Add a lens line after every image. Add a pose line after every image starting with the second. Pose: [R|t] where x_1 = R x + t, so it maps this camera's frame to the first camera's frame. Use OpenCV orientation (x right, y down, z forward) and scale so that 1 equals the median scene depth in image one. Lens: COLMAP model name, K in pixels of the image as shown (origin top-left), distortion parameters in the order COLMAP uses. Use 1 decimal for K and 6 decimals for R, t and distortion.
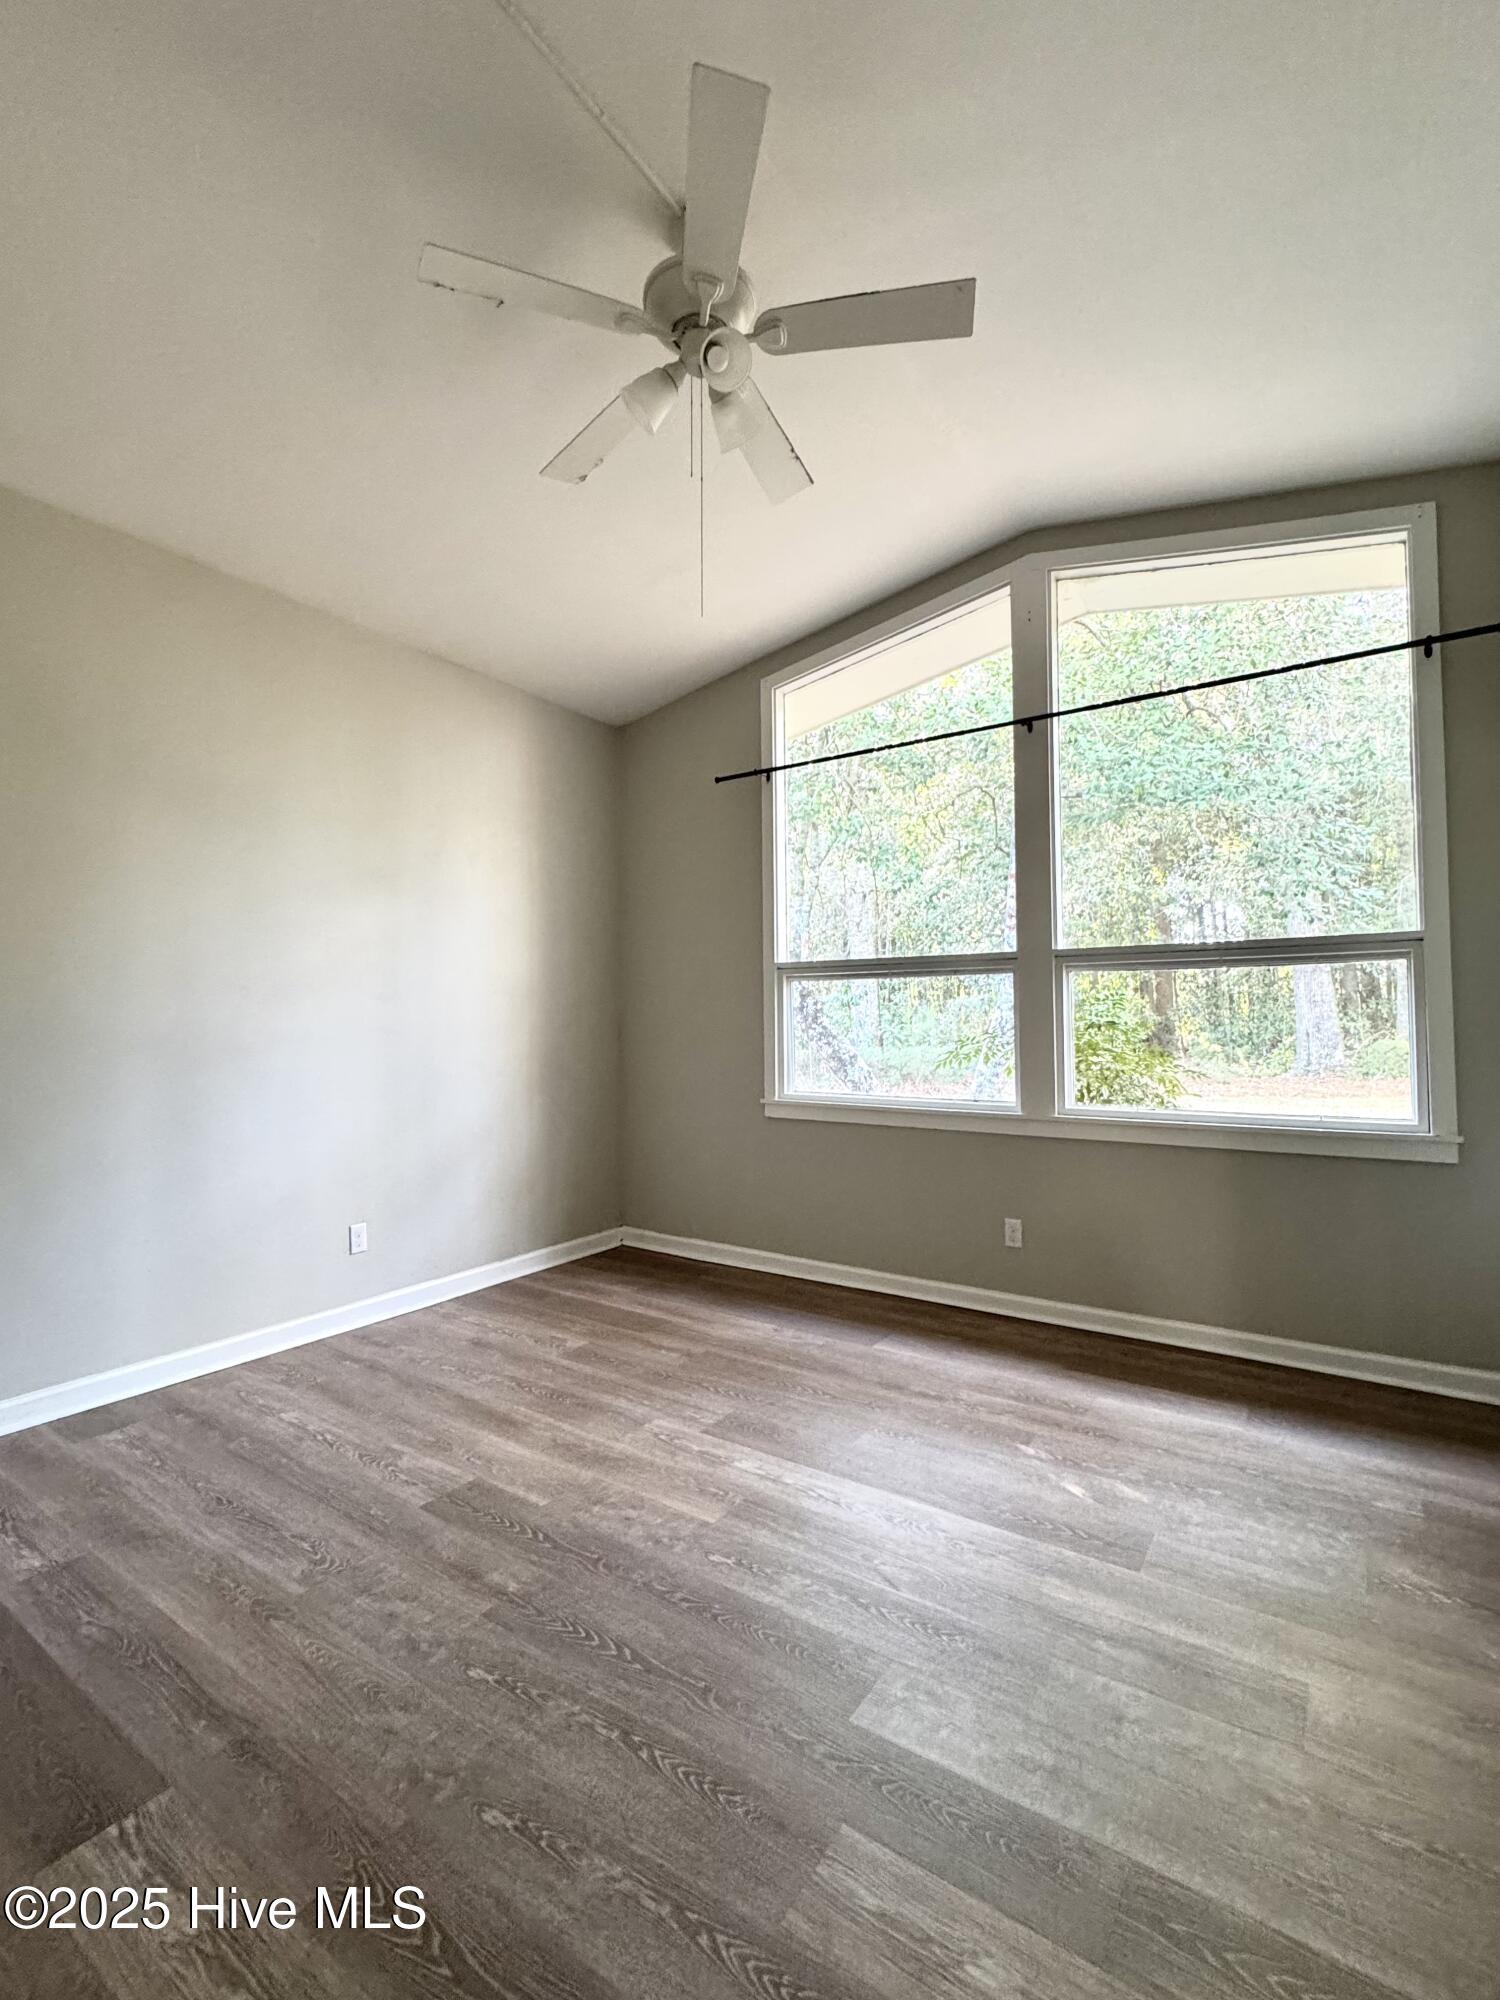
lens RADIAL K [[875.1, 0, 743.4], [0, 875.1, 988.8], [0, 0, 1]] dist [-0.002897, 0.001770]
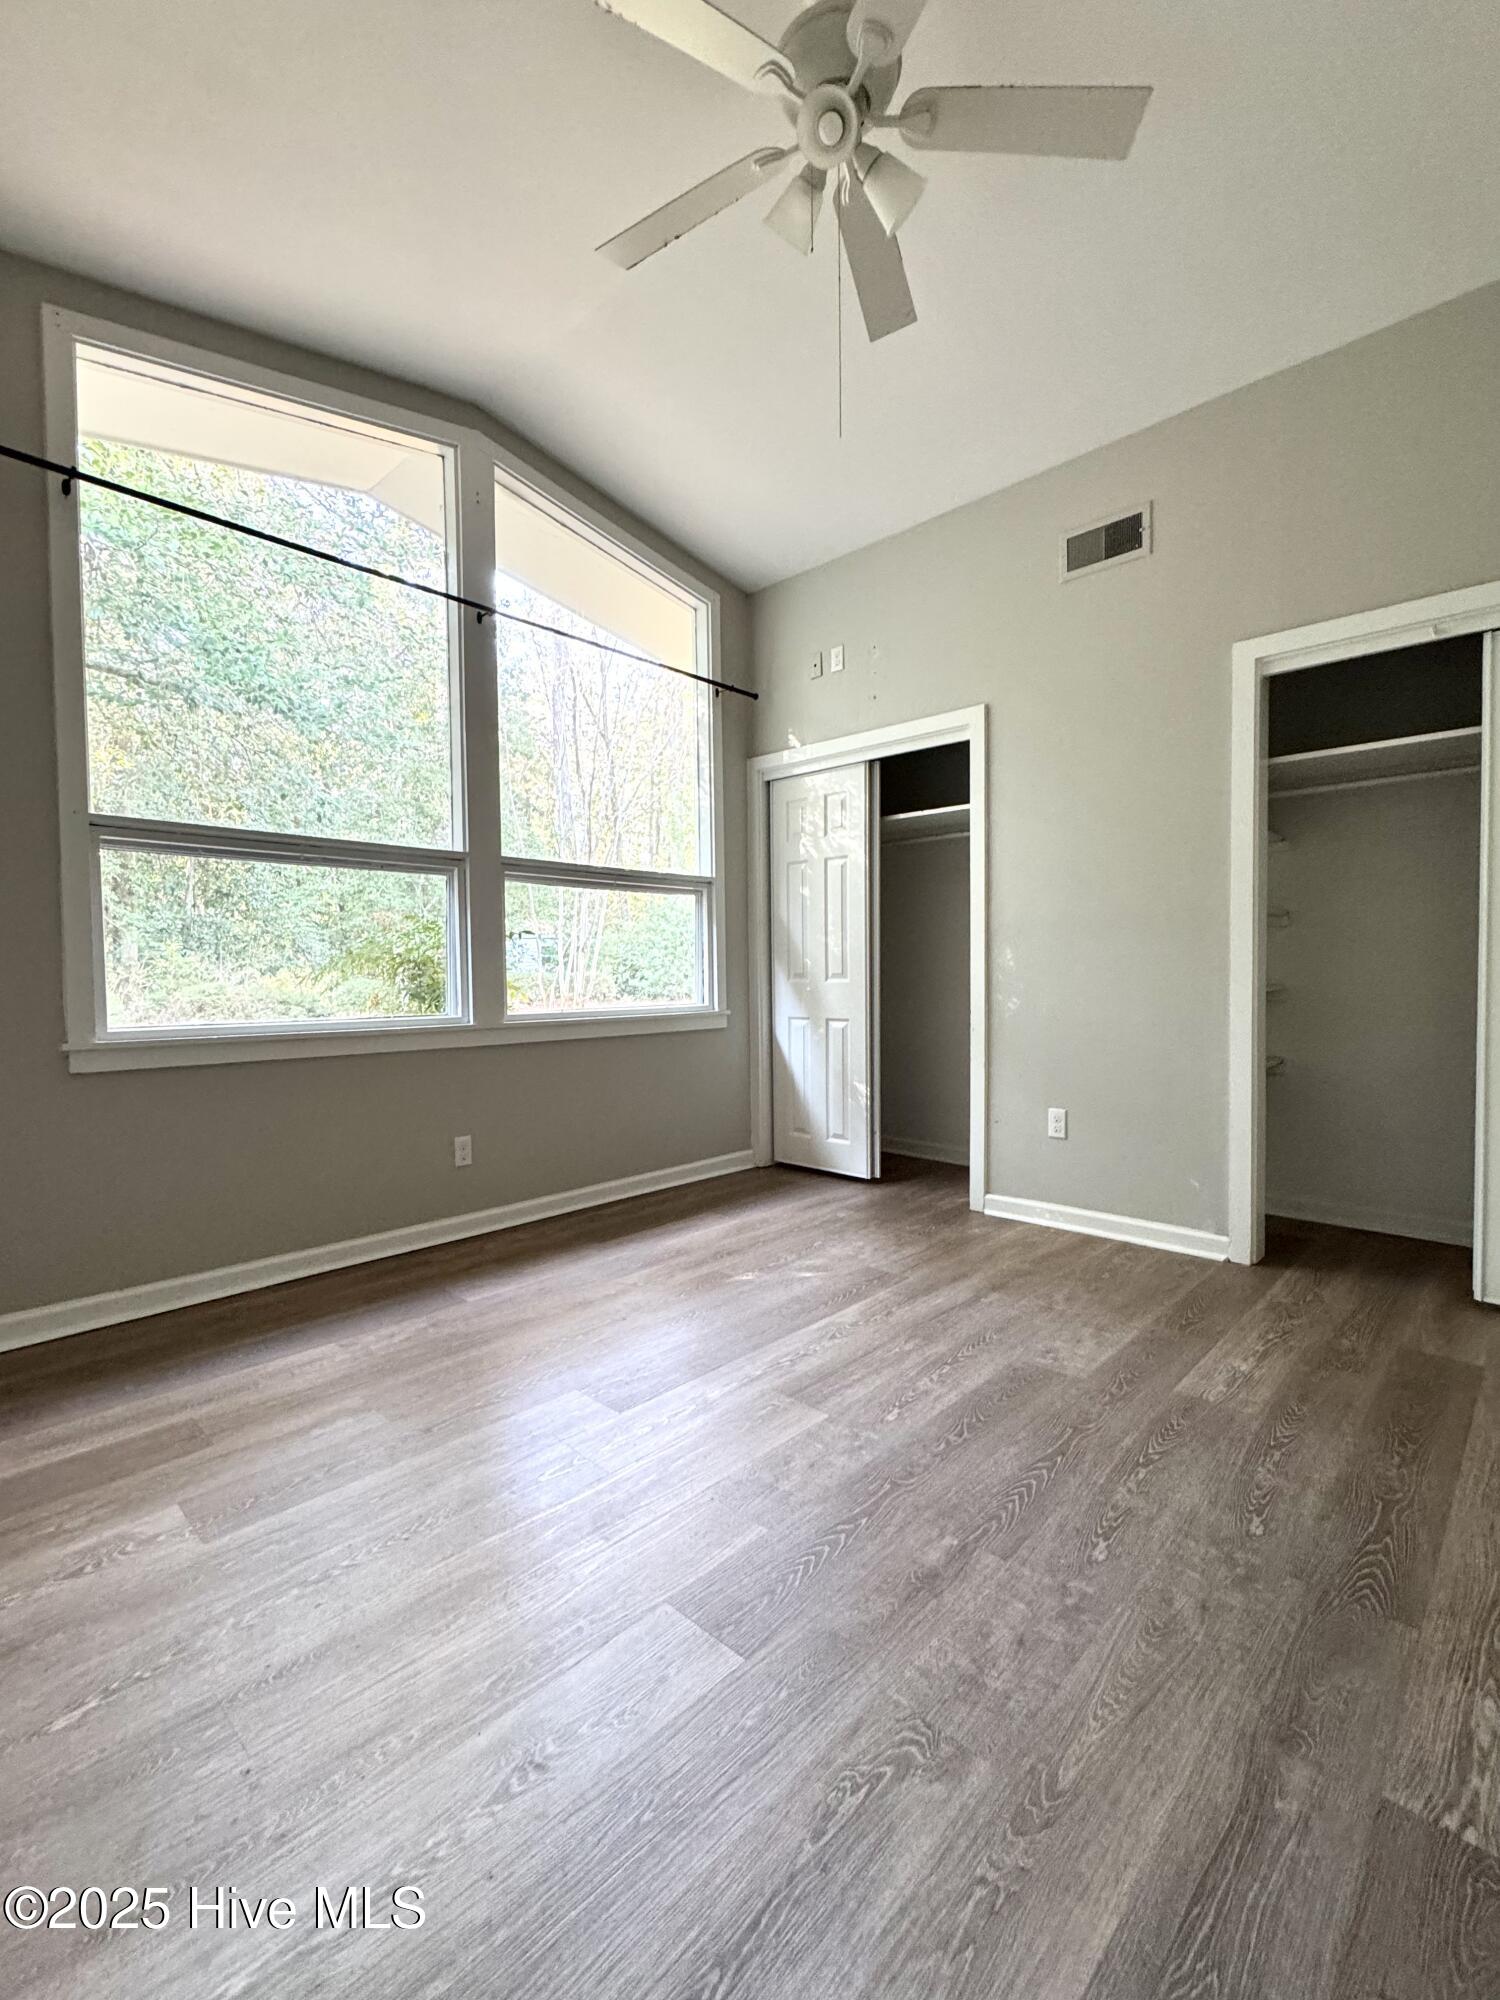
lens RADIAL K [[875.1, 0, 741.8], [0, 875.1, 990.4], [0, 0, 1]] dist [-0.002897, 0.001770]
pose [[0.165549, -0.015768, 0.986076, -0.817067], [-0.032044, 0.999258, 0.021358, 0.109049], [-0.985681, -0.035133, 0.164921, 0.792552]]
